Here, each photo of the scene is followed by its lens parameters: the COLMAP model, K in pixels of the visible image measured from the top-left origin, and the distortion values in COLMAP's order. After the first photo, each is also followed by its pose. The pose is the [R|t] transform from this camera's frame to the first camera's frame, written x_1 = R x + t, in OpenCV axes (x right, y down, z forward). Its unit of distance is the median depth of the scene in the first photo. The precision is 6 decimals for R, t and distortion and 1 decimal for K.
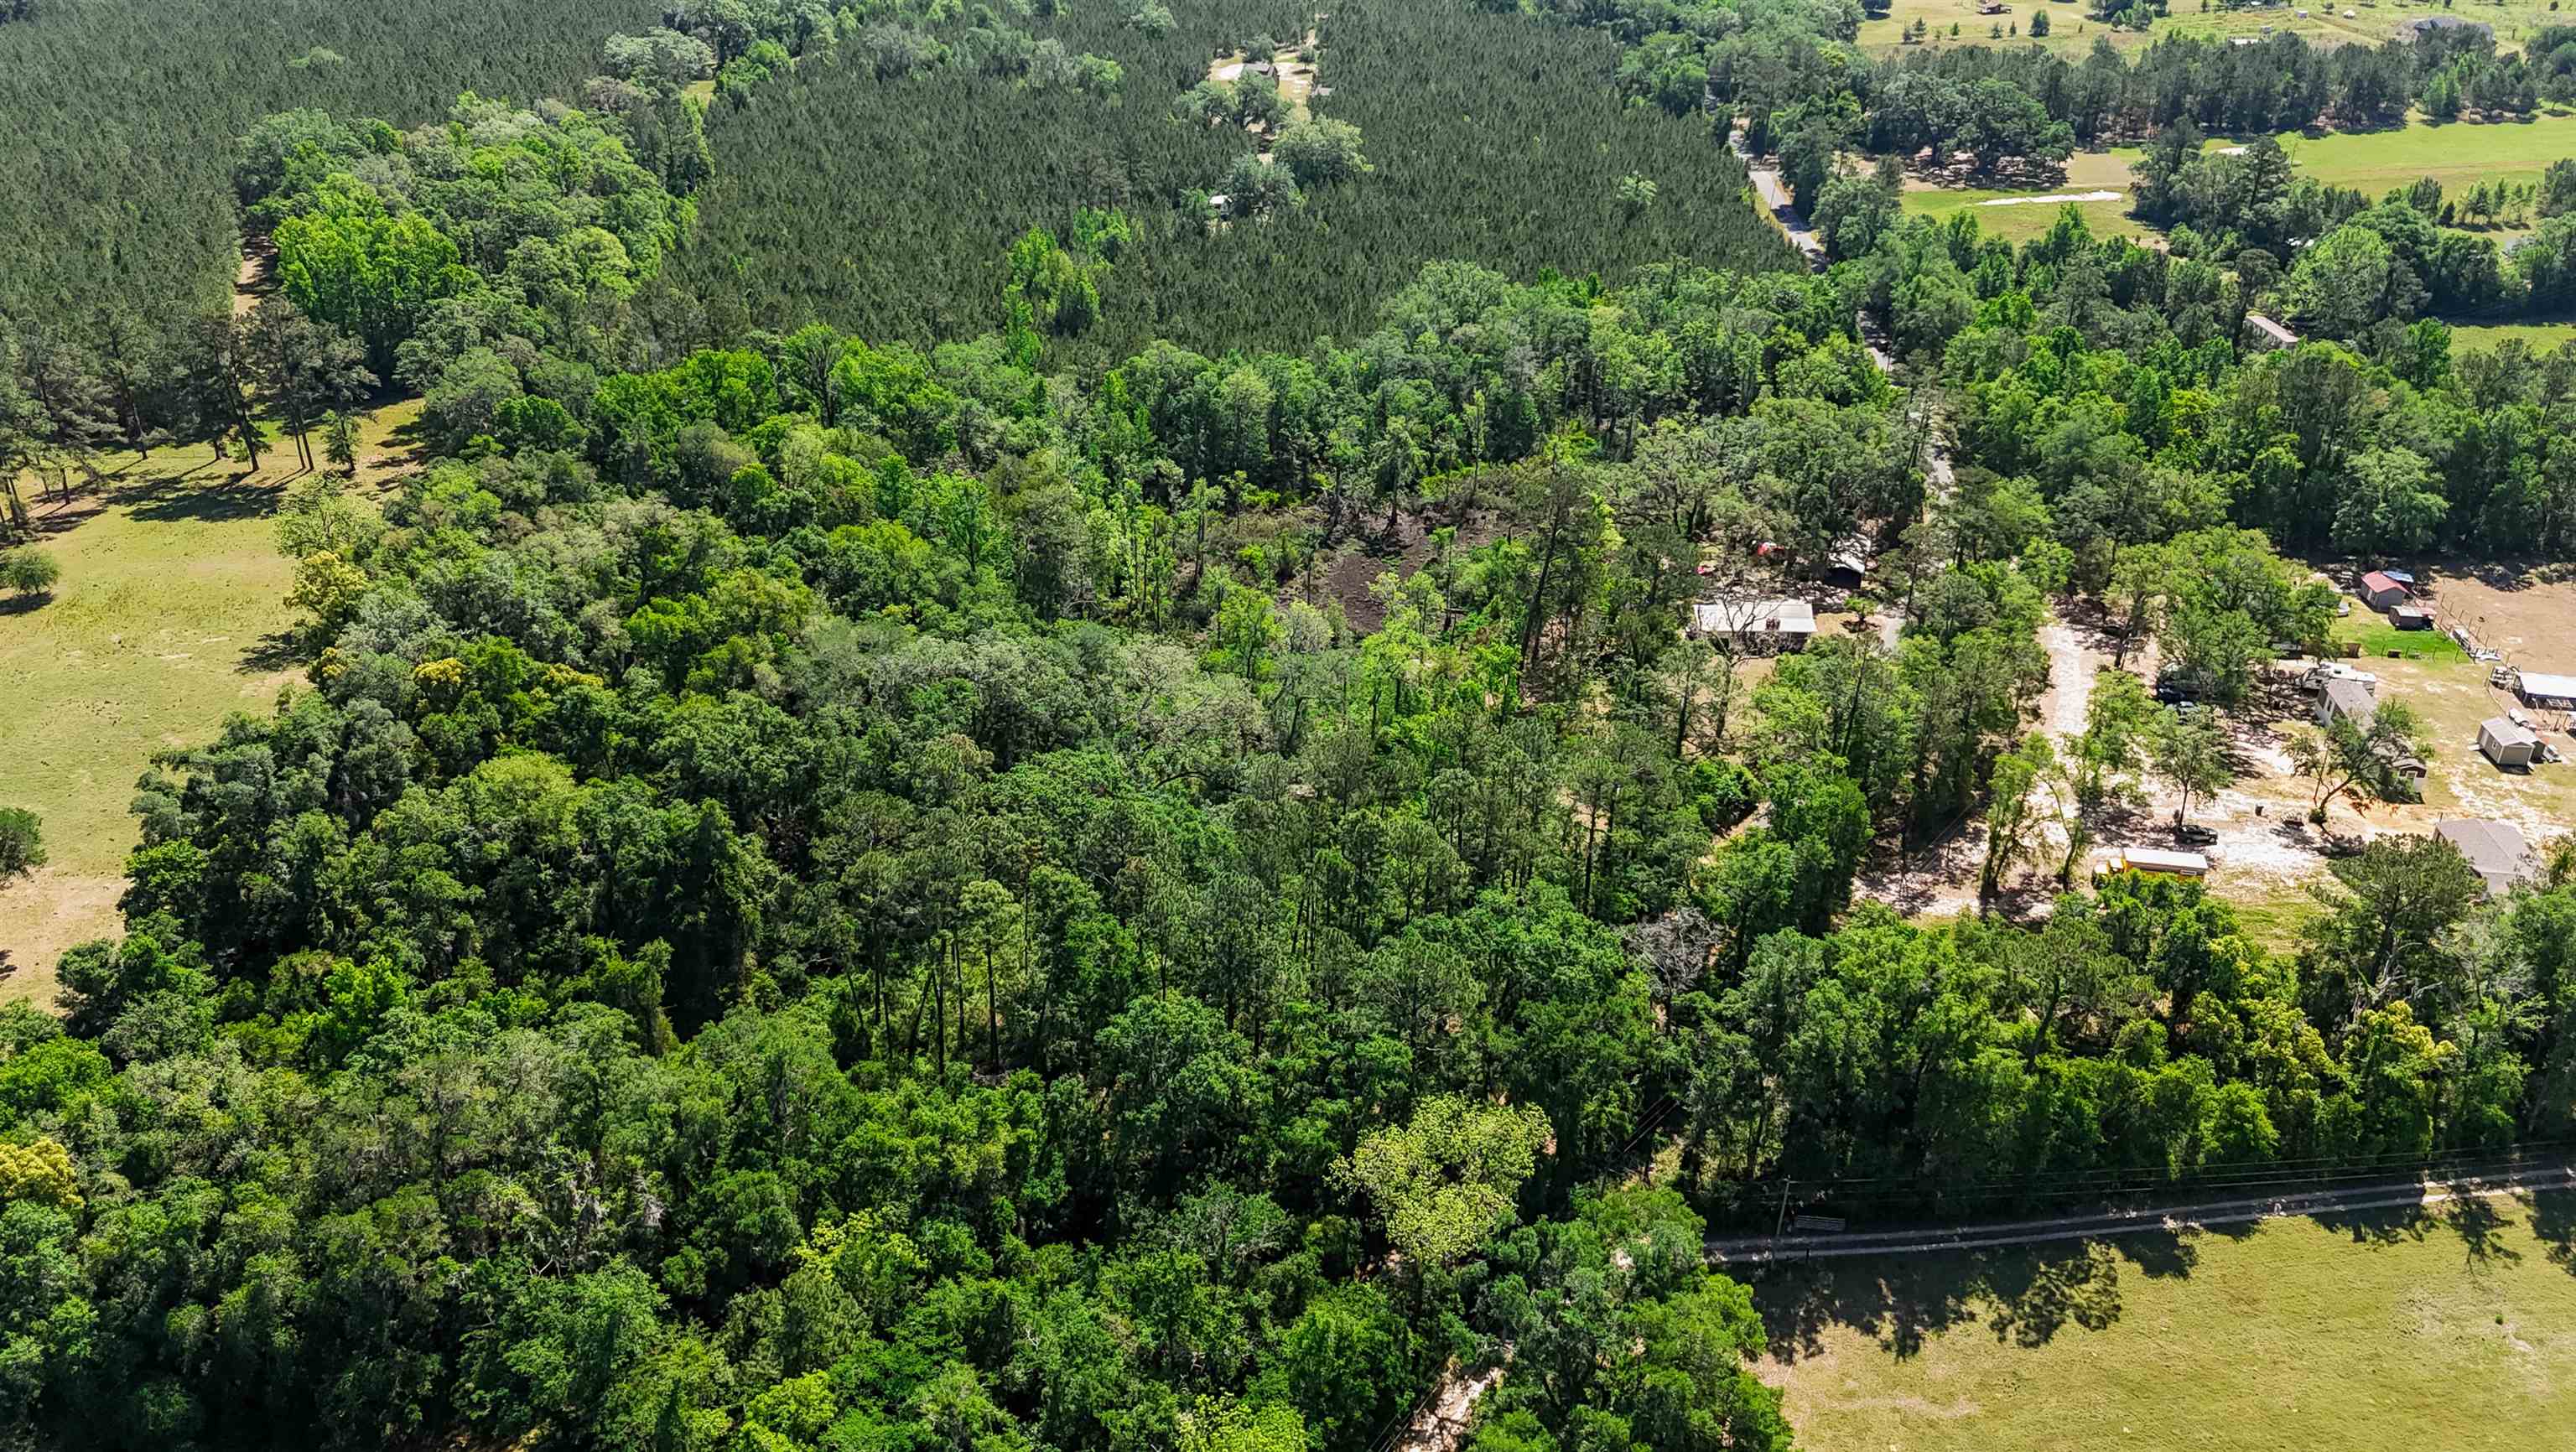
lens RADIAL K [[1927.1, 0, 1288.0], [0, 1927.1, 726.0], [0, 0, 1]] dist [0.031543, -0.012149]
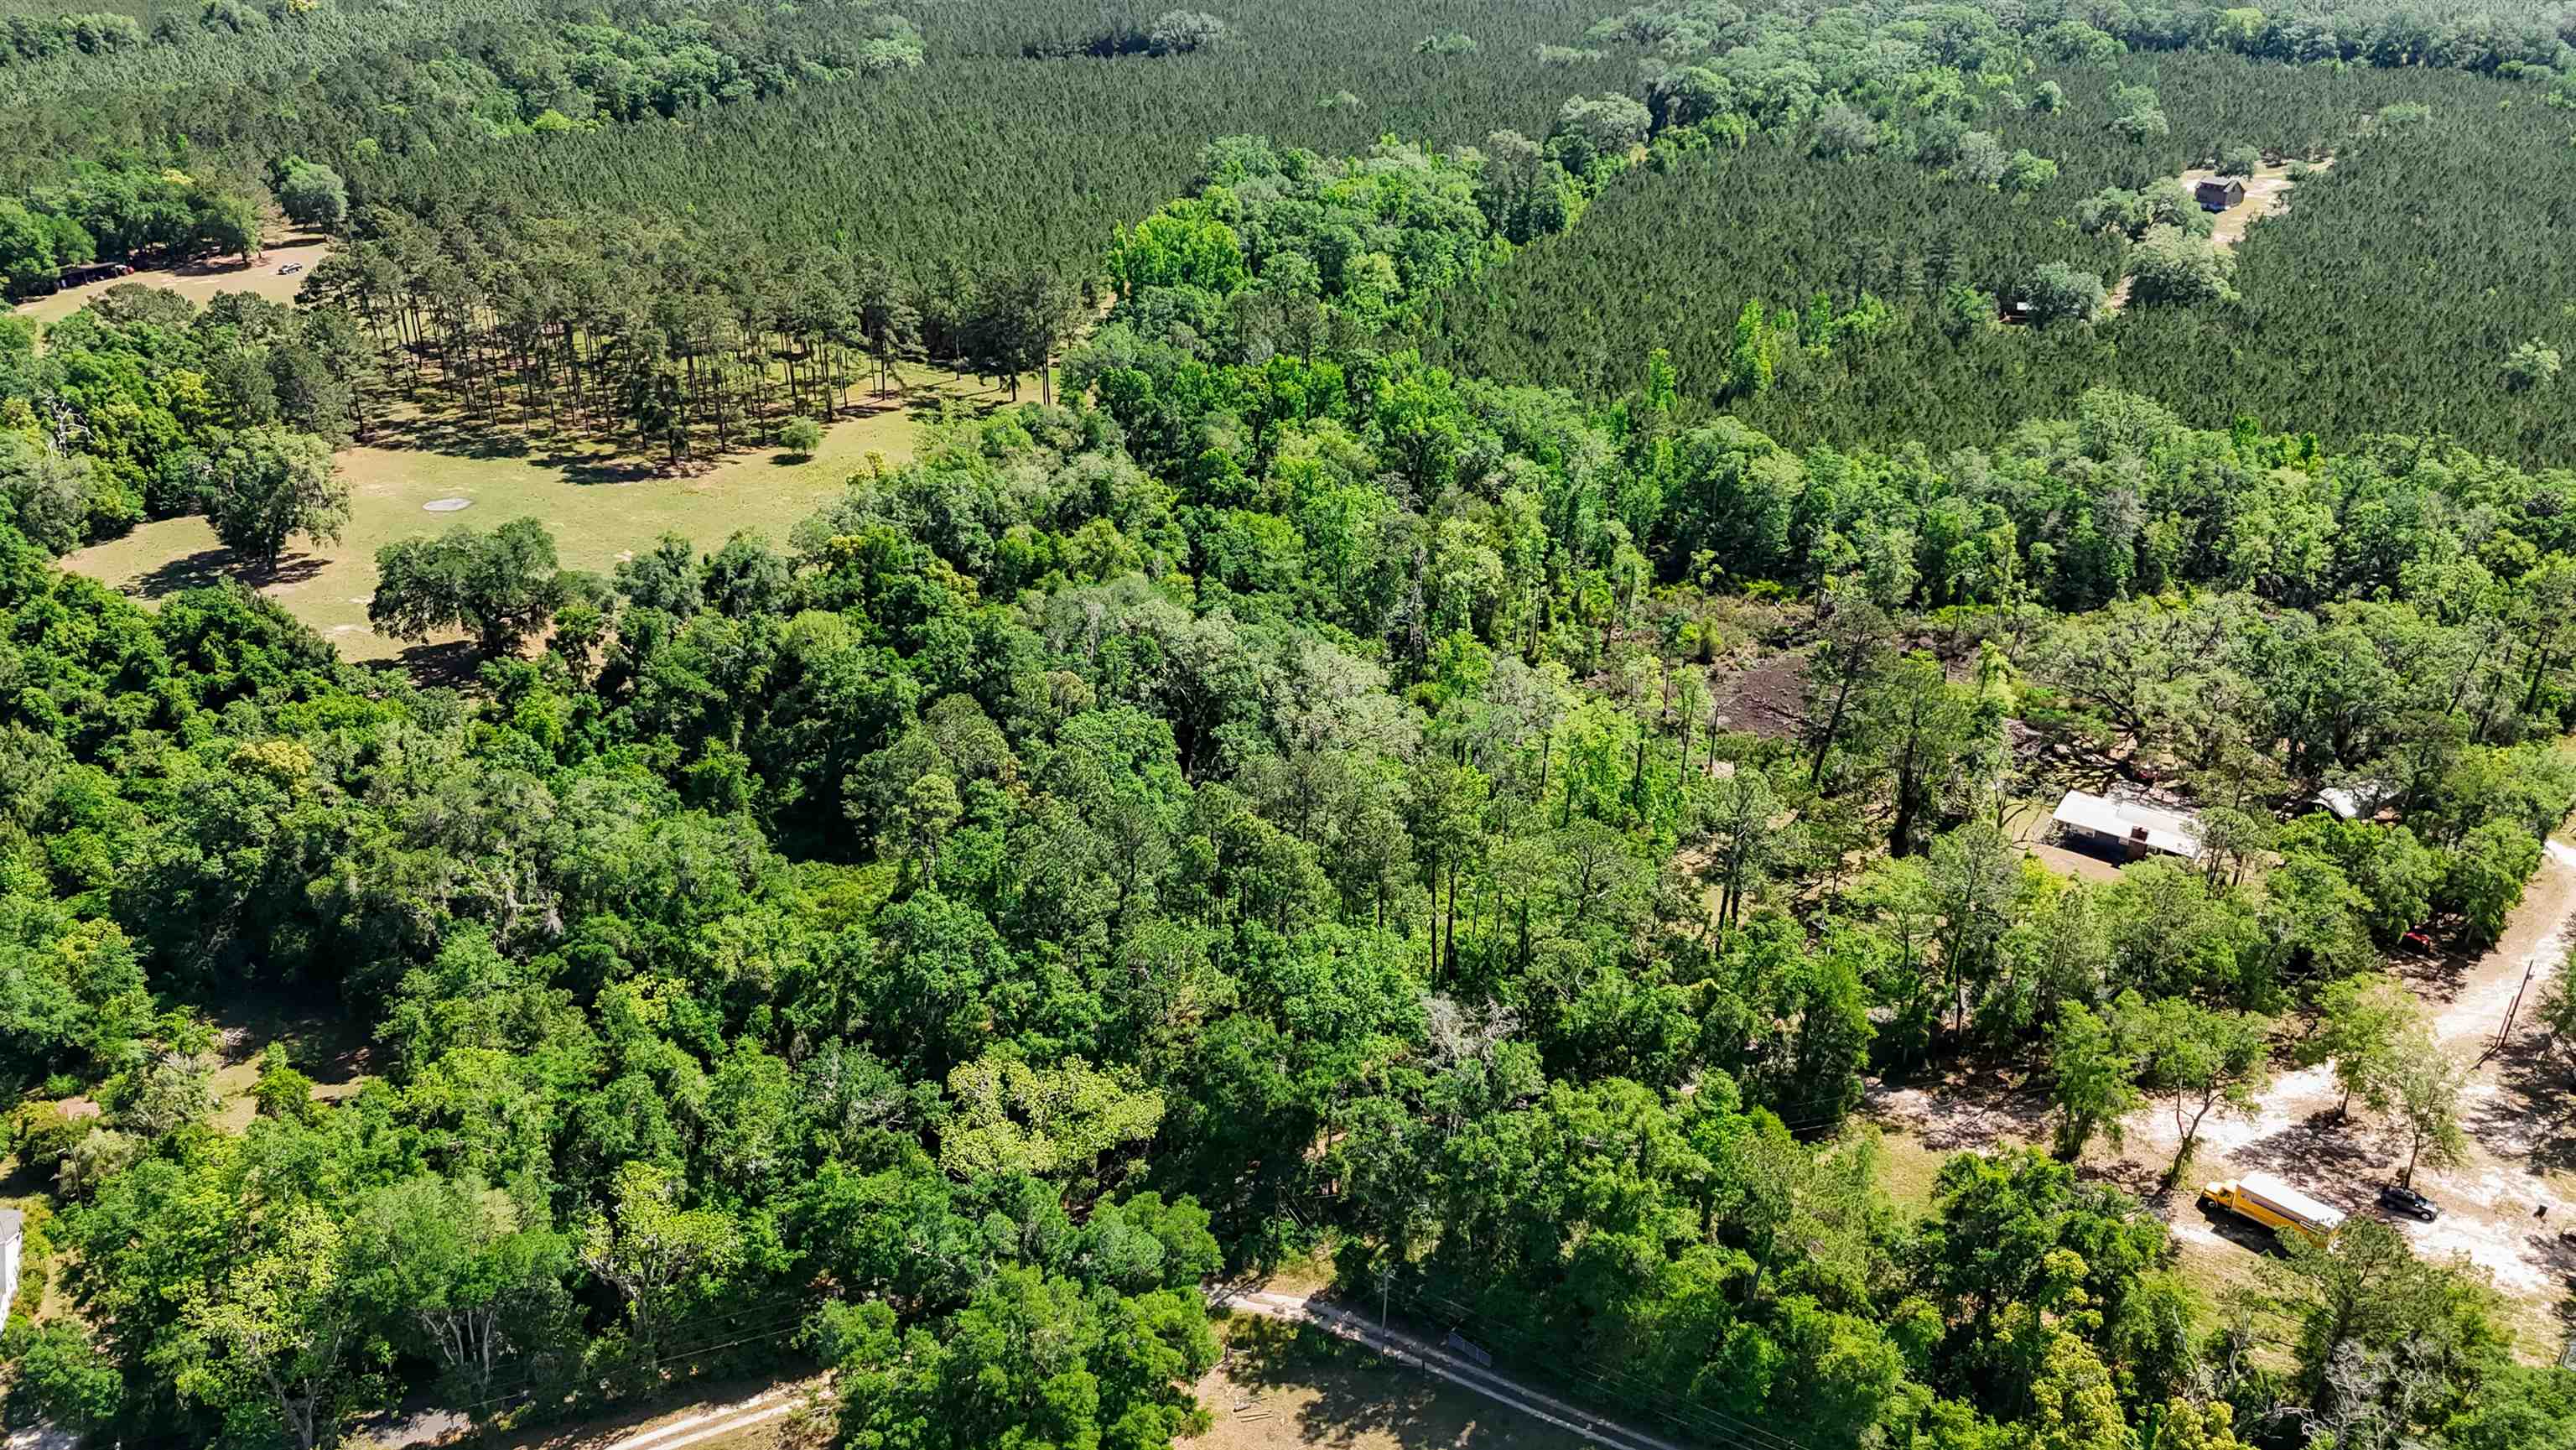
lens RADIAL K [[1927.4, 0, 1288.0], [0, 1927.4, 725.0], [0, 0, 1]] dist [0.031543, -0.012149]
pose [[0.809093, 0.246379, -0.533542, 0.392493], [-0.268405, 0.962577, 0.037474, -0.030111], [0.522808, 0.112885, 0.844943, 0.075189]]
